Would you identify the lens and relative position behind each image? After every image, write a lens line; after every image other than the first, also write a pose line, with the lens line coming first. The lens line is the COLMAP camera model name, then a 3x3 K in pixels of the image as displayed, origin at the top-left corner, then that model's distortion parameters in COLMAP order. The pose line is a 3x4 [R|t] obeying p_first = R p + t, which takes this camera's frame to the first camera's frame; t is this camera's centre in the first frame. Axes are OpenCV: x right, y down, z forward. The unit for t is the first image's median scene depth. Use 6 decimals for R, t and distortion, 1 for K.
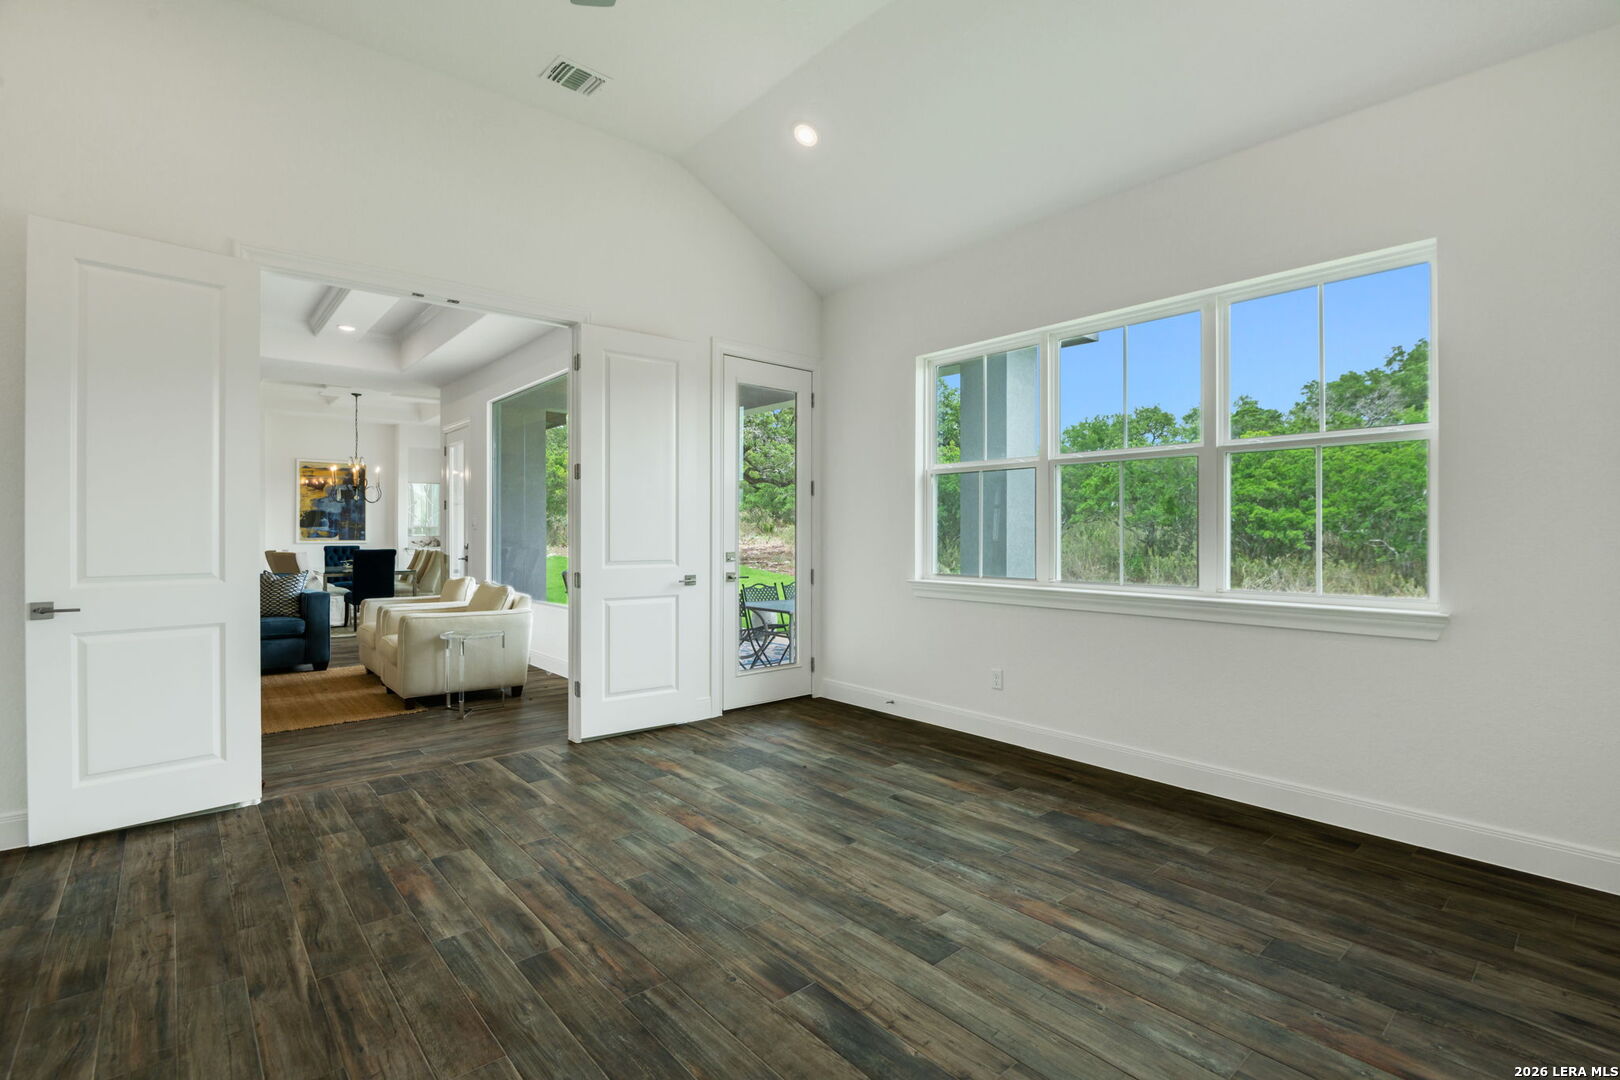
lens RADIAL K [[746.2, 0, 804.3], [0, 746.2, 536.0], [0, 0, 1]] dist [-0.007677, -0.006658]
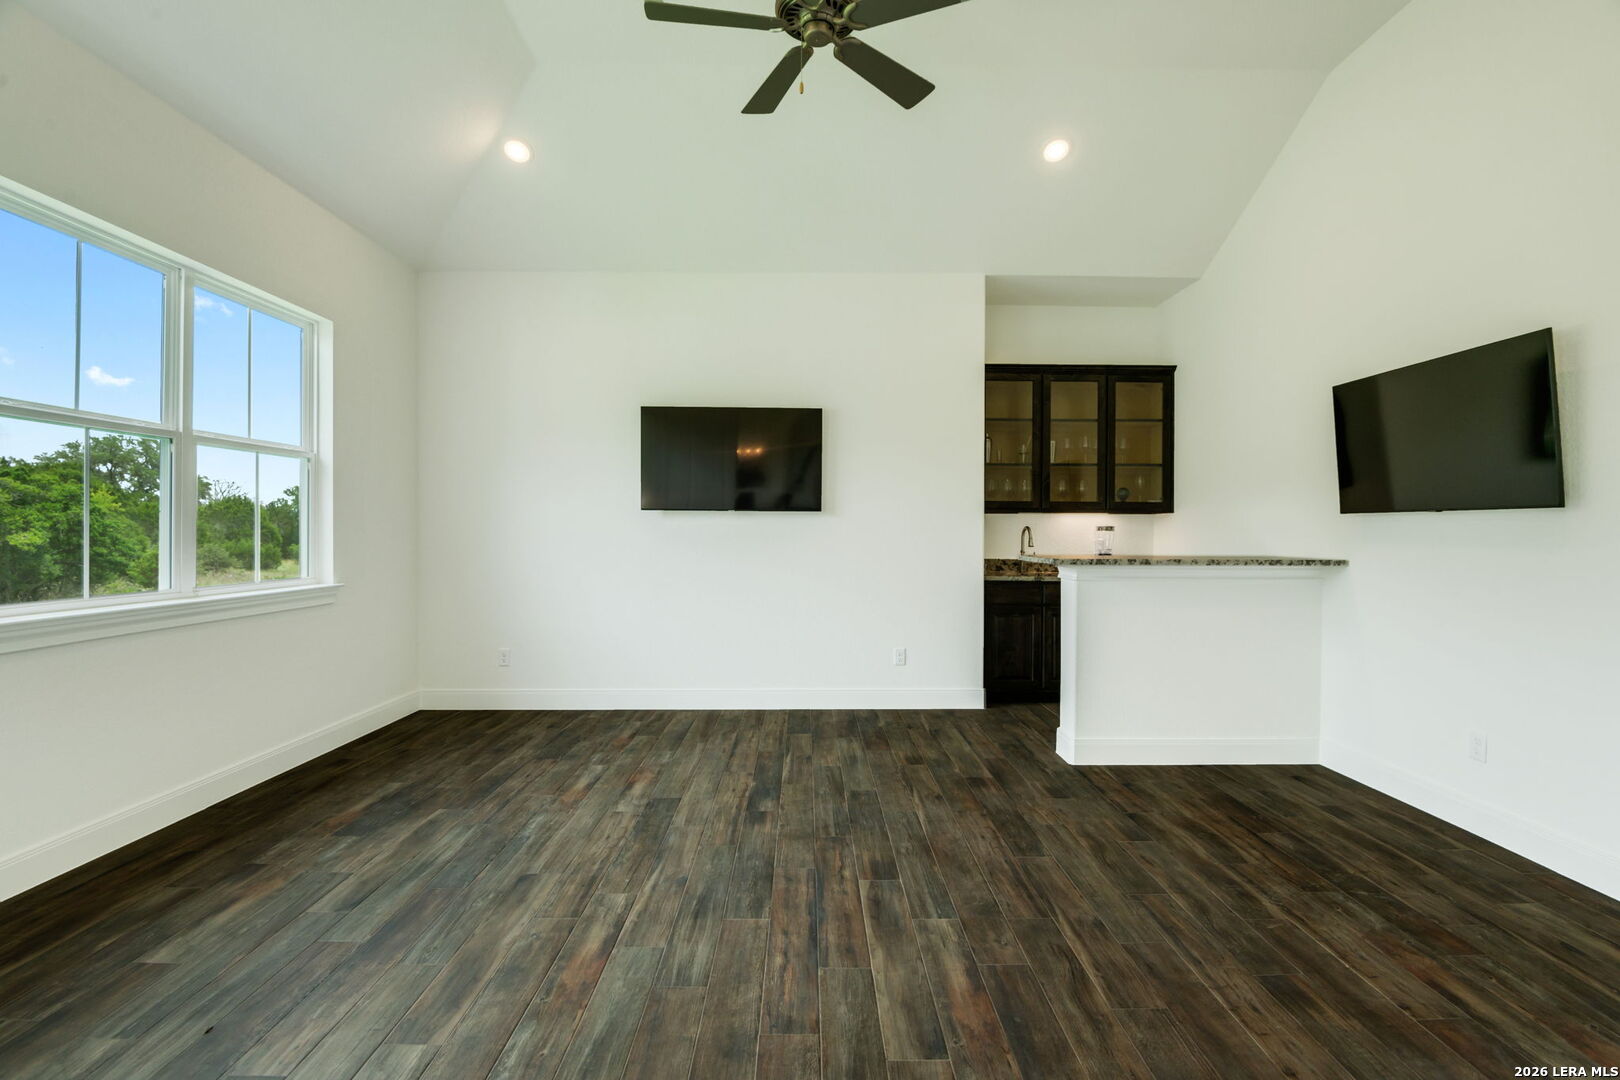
lens RADIAL K [[746.2, 0, 818.2], [0, 746.2, 532.8], [0, 0, 1]] dist [-0.007677, -0.006658]
pose [[-0.771201, -0.004259, 0.636577, -0.890023], [0.000468, 0.999974, 0.007257, -0.006414], [-0.636592, 0.005894, -0.771179, 1.693504]]
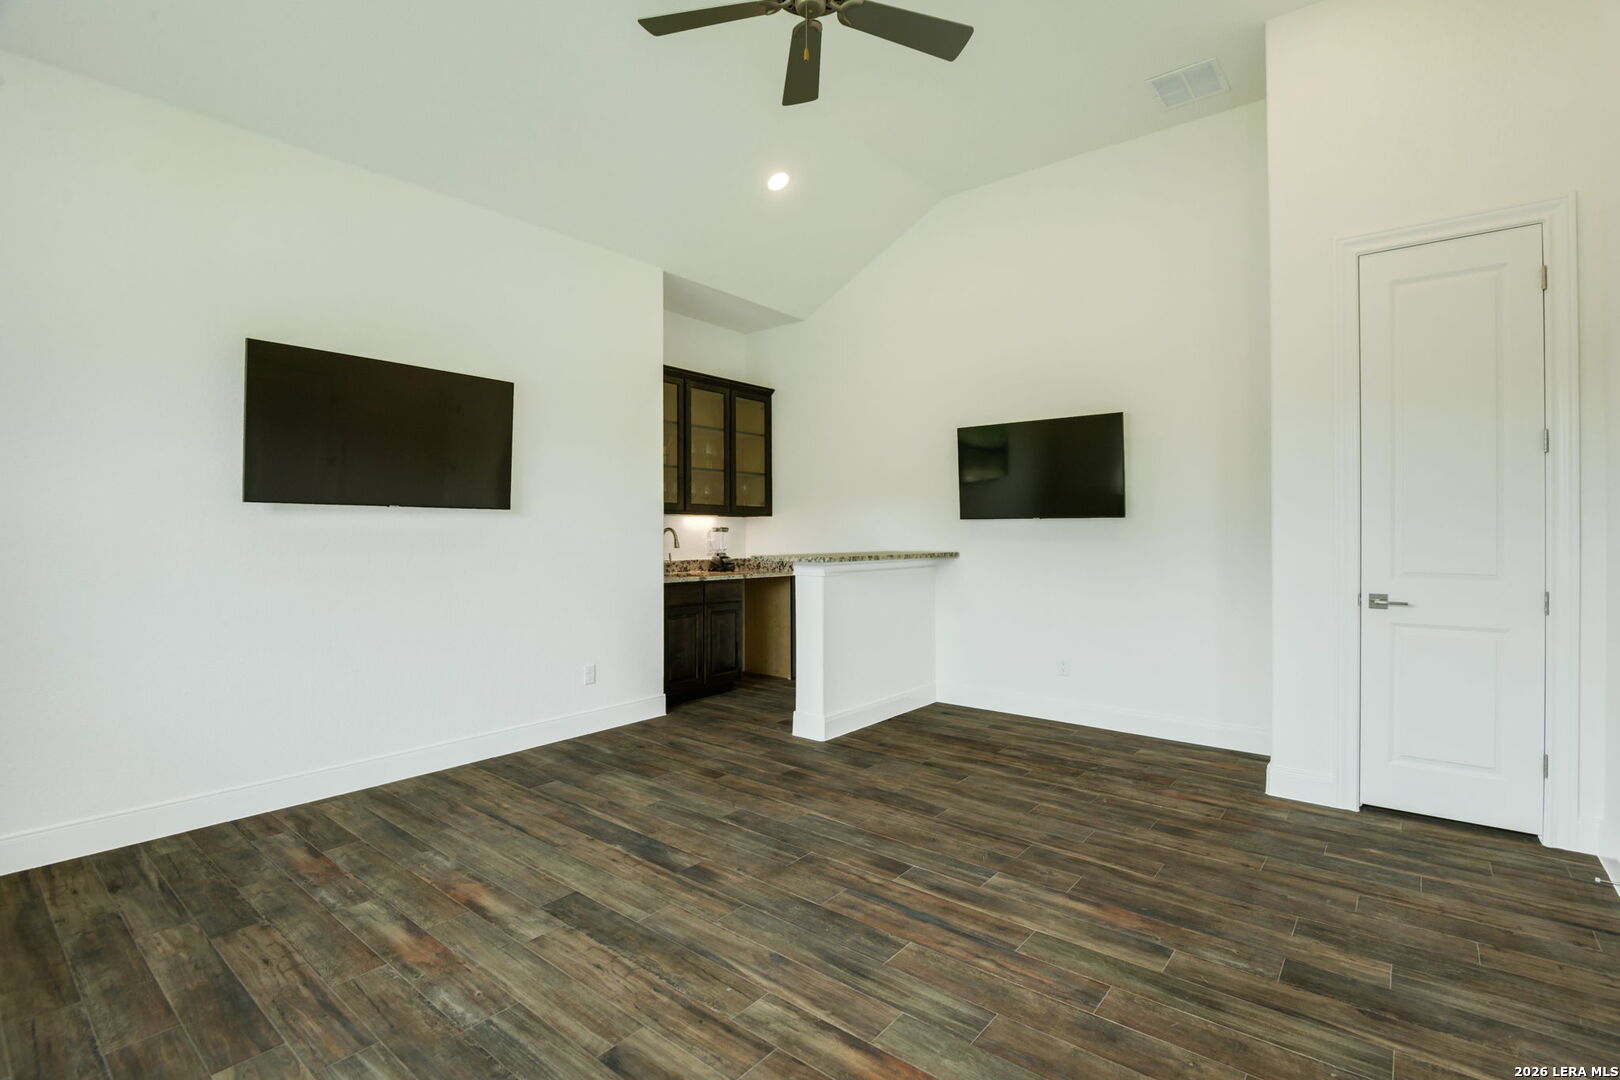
lens RADIAL K [[746.2, 0, 818.5], [0, 746.2, 531.3], [0, 0, 1]] dist [-0.007677, -0.006658]
pose [[-0.982327, 0.000584, -0.187170, 0.010872], [-0.000396, 0.999986, 0.005200, -0.010648], [0.187171, 0.005182, -0.982314, 1.862464]]
